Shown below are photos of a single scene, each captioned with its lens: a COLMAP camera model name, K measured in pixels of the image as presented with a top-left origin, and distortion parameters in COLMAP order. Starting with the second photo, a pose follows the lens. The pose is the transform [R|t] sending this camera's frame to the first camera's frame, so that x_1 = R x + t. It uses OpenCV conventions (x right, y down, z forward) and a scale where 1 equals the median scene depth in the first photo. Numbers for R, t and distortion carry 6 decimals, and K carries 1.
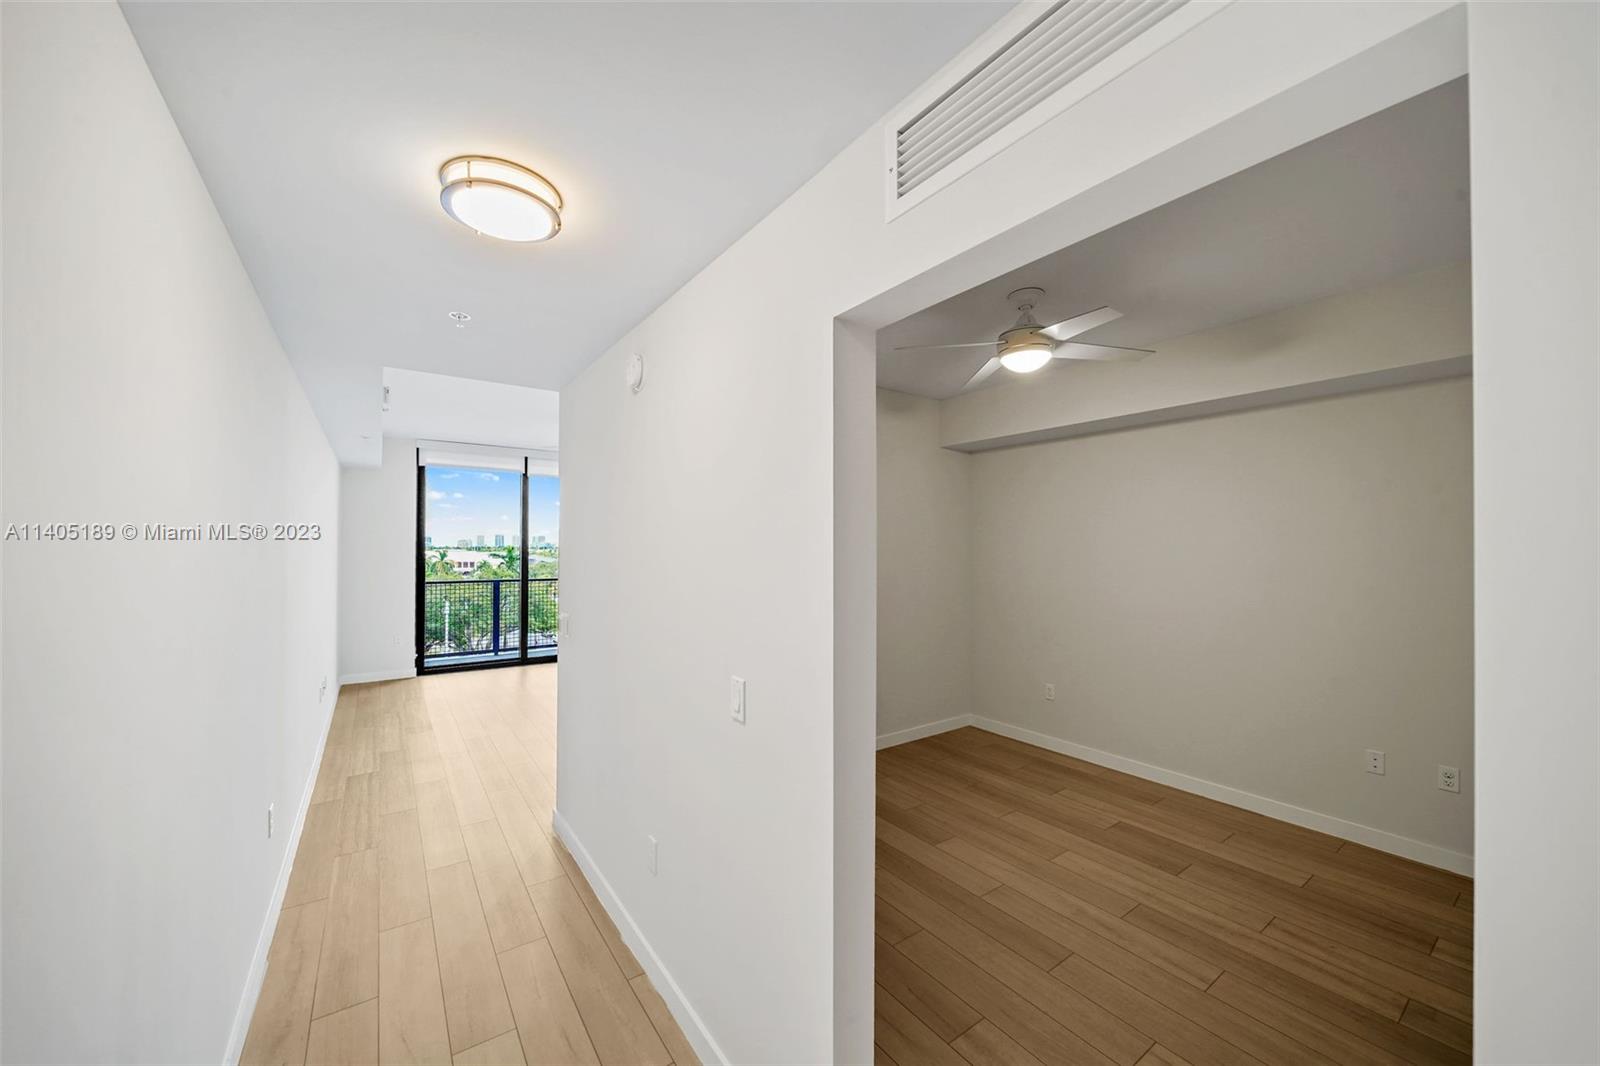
lens RADIAL K [[568.7, 0, 796.0], [0, 568.7, 541.9], [0, 0, 1]] dist [0.001941, -0.002136]
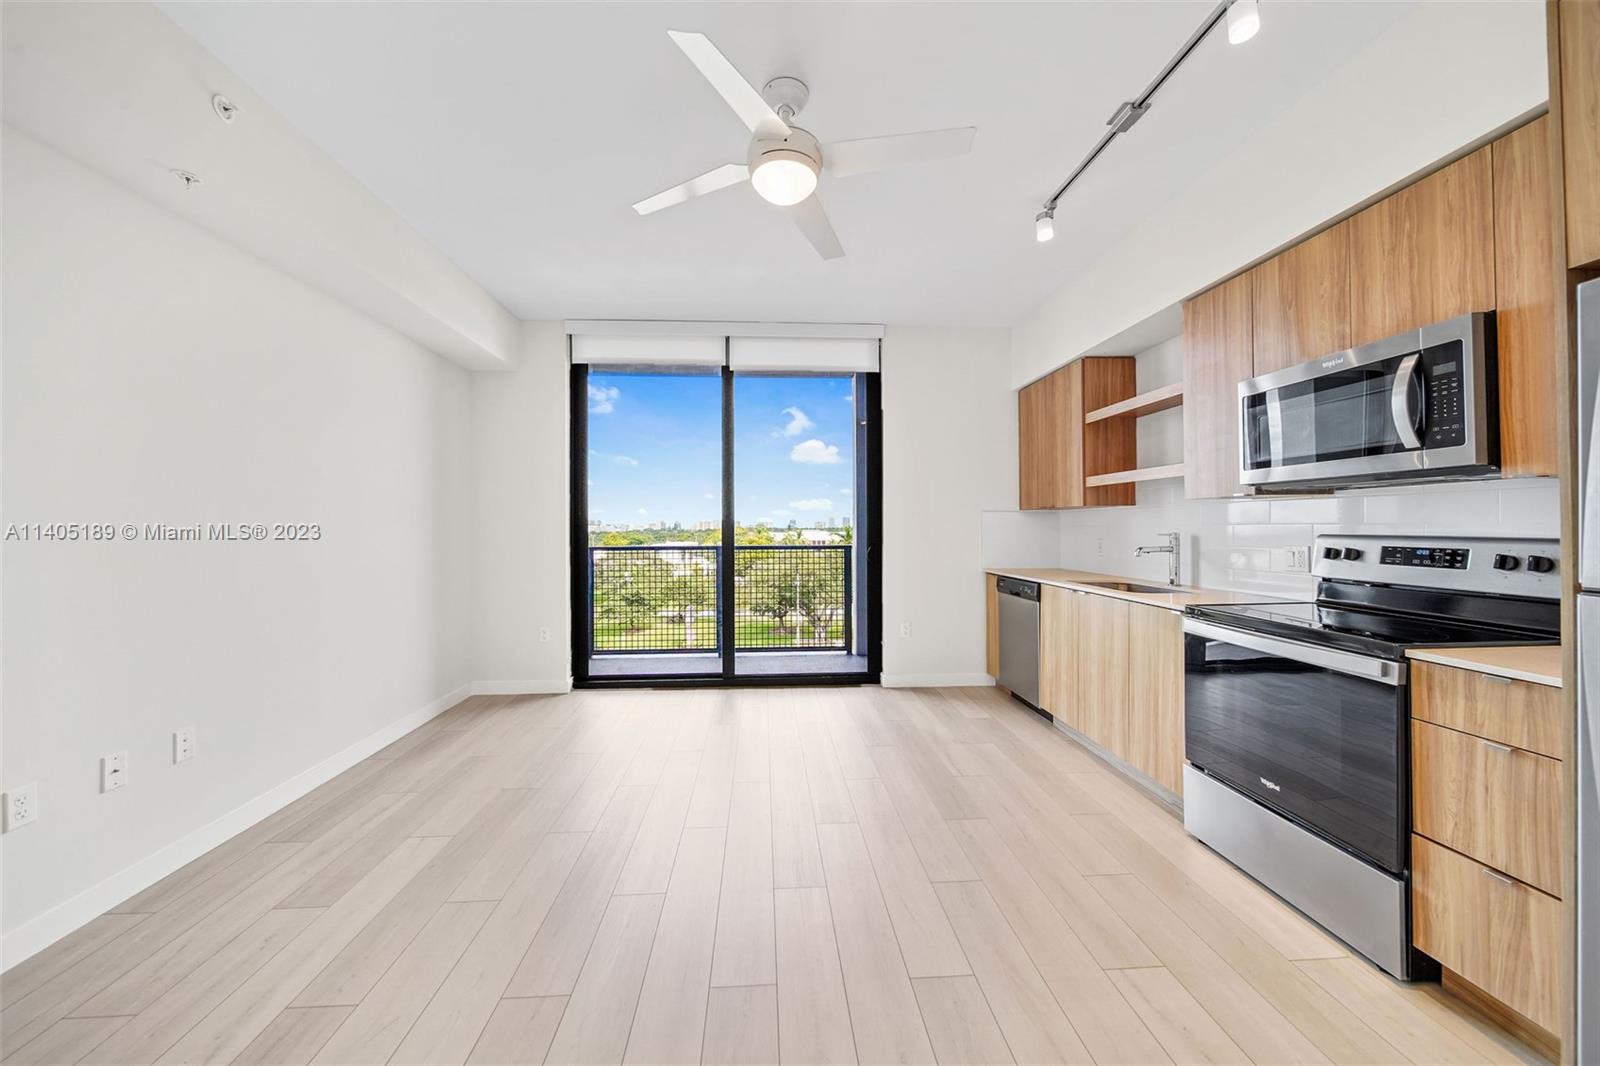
lens RADIAL K [[568.7, 0, 790.1], [0, 568.7, 521.8], [0, 0, 1]] dist [0.001941, -0.002136]
pose [[0.836729, -0.014626, -0.547421, -0.106638], [0.015592, 0.999874, -0.002883, 0.050954], [0.547395, -0.006123, 0.836852, 0.584635]]
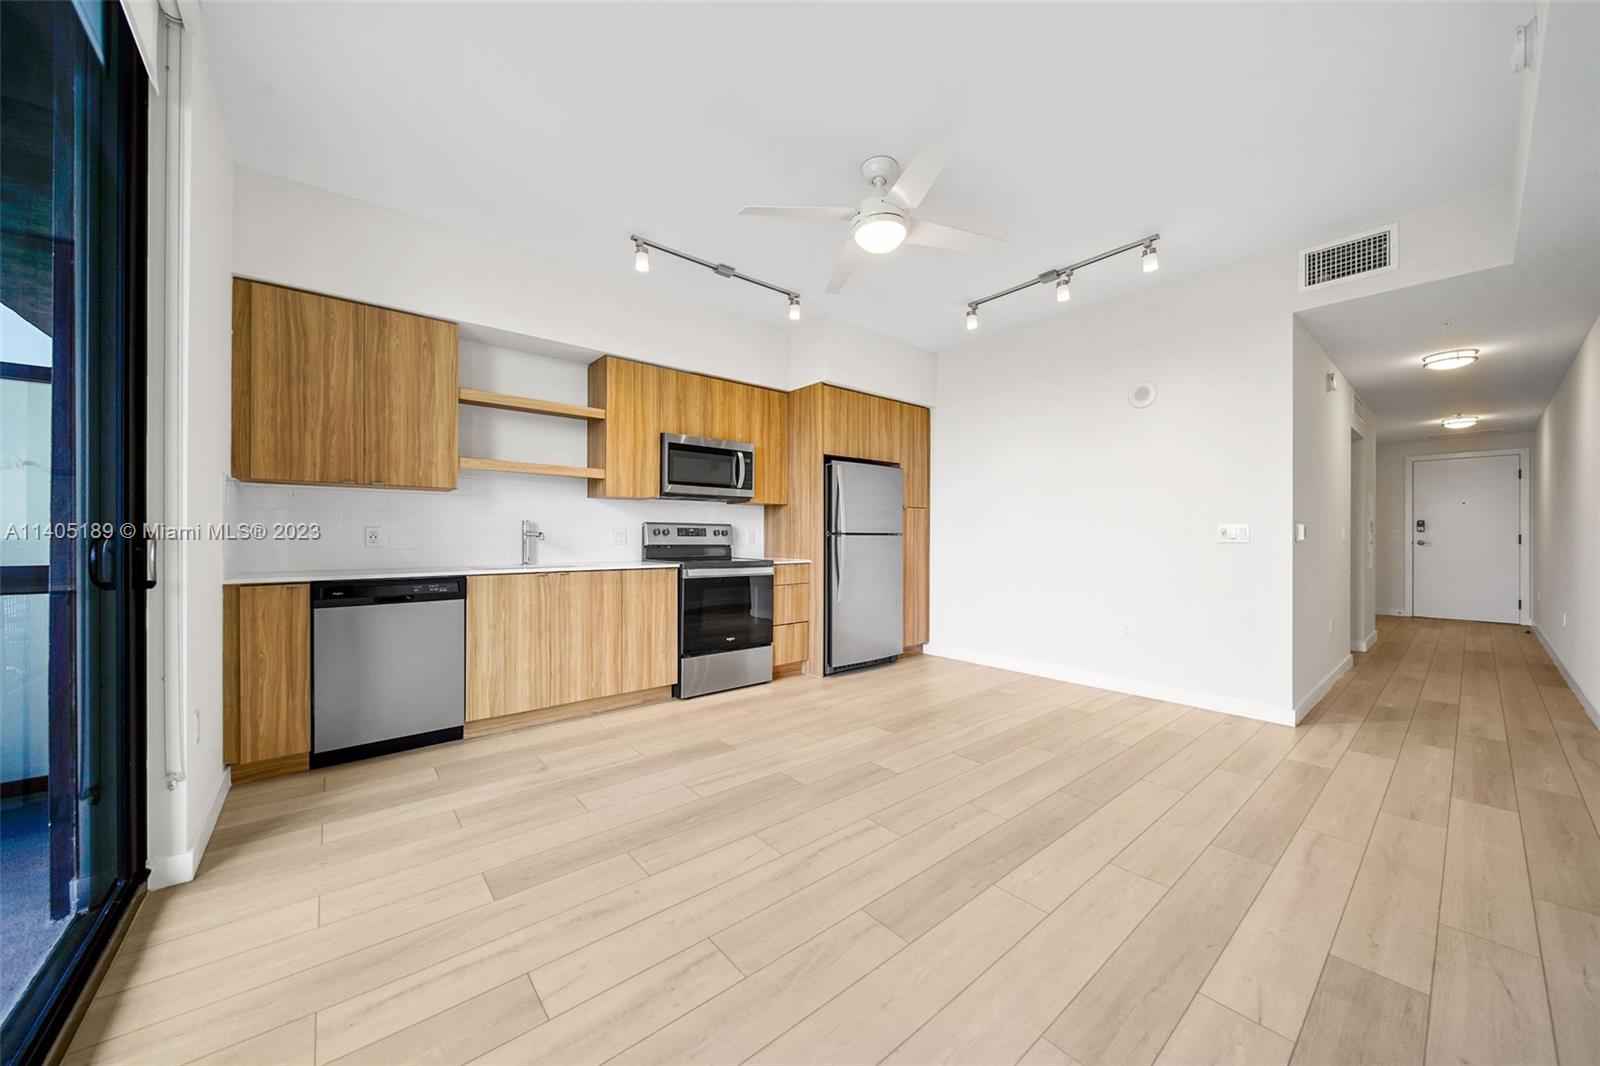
lens RADIAL K [[568.7, 0, 801.4], [0, 568.7, 533.0], [0, 0, 1]] dist [0.001941, -0.002136]
pose [[-0.069486, -0.000868, 0.997583, -0.643487], [-0.014316, 0.999898, -0.000127, 0.071436], [-0.997480, -0.014290, -0.069491, 0.907258]]
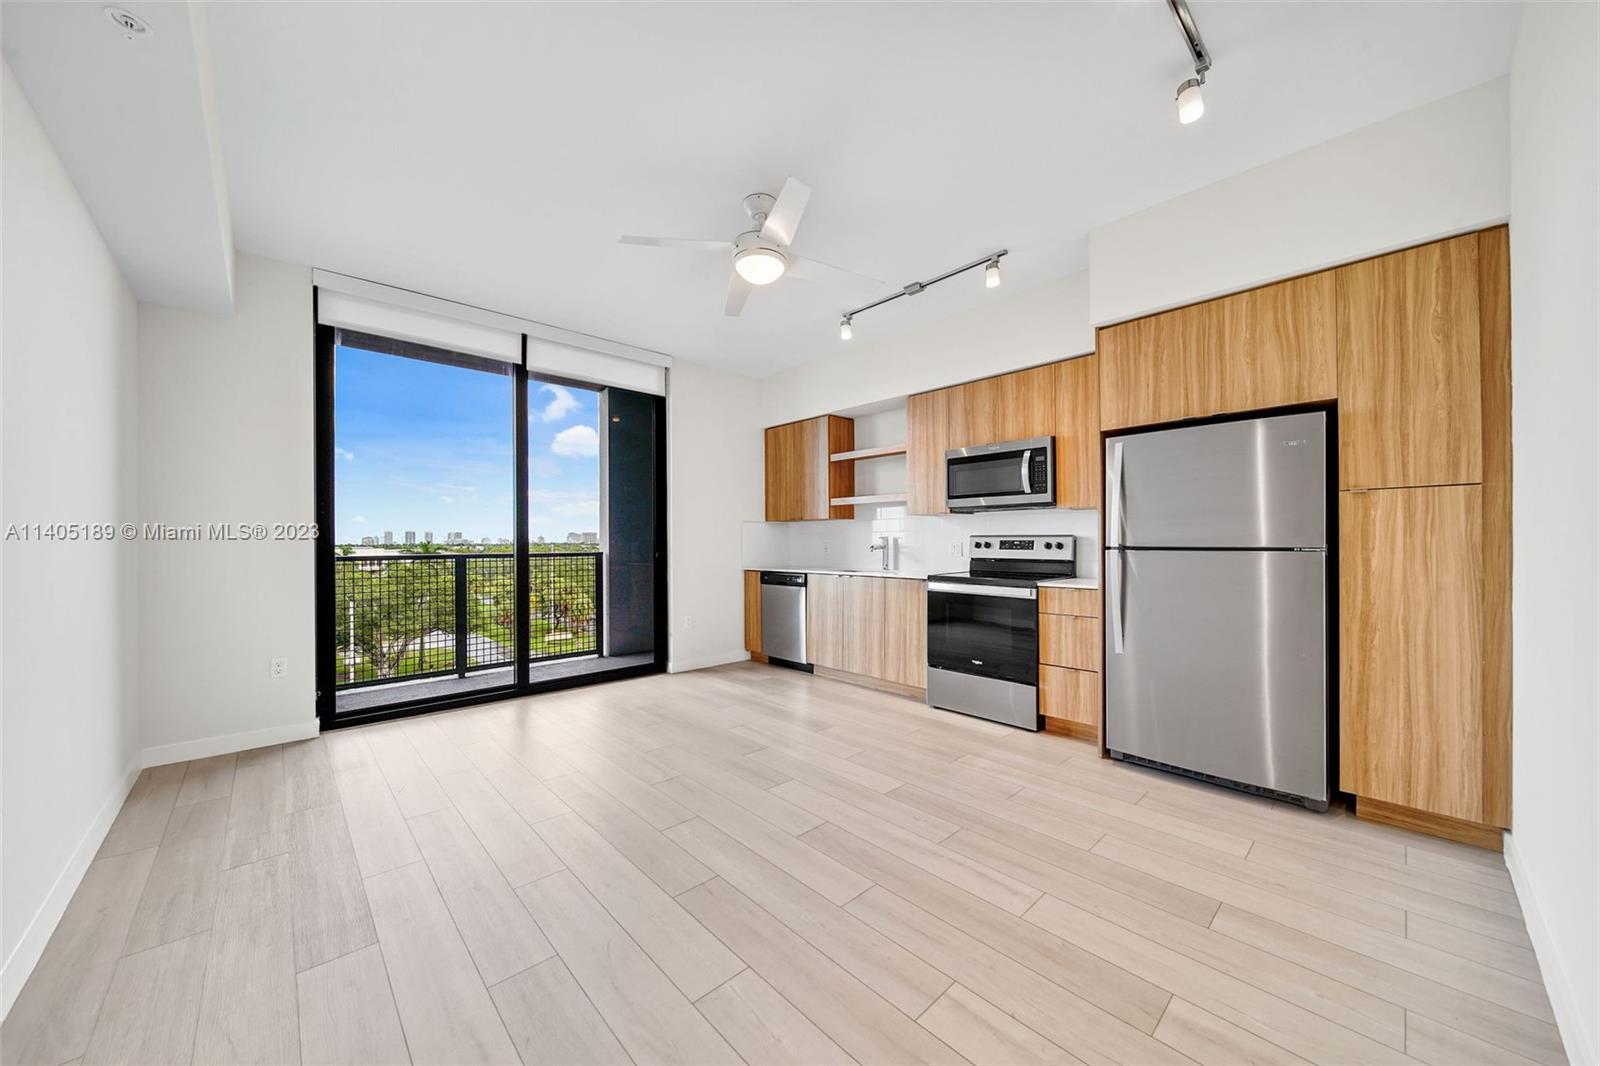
lens RADIAL K [[568.7, 0, 795.6], [0, 568.7, 538.1], [0, 0, 1]] dist [0.001941, -0.002136]
pose [[0.993397, -0.009486, 0.114332, -0.291701], [0.008921, 0.999945, 0.005458, 0.059935], [-0.114377, -0.004402, 0.993428, 0.432869]]
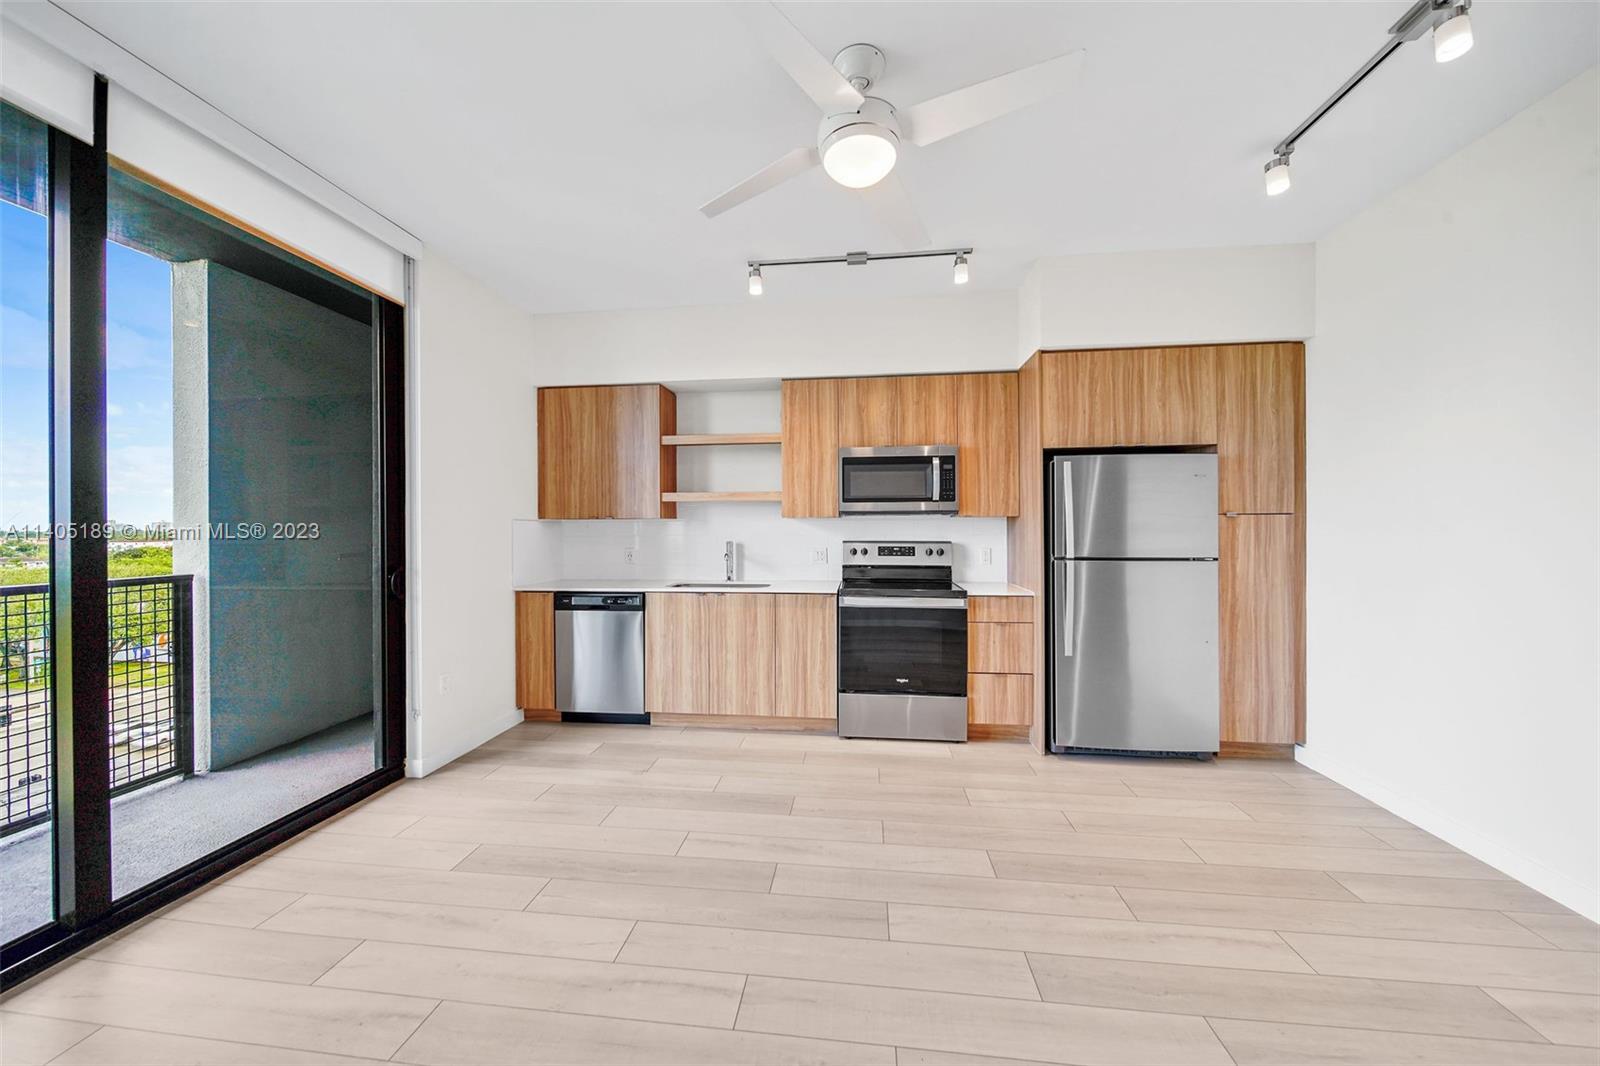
lens RADIAL K [[568.7, 0, 797.7], [0, 568.7, 524.7], [0, 0, 1]] dist [0.001941, -0.002136]
pose [[0.680782, -0.005706, 0.732464, -0.485356], [-0.000008, 0.999970, 0.007798, 0.041202], [-0.732487, -0.005315, 0.680761, 0.670044]]
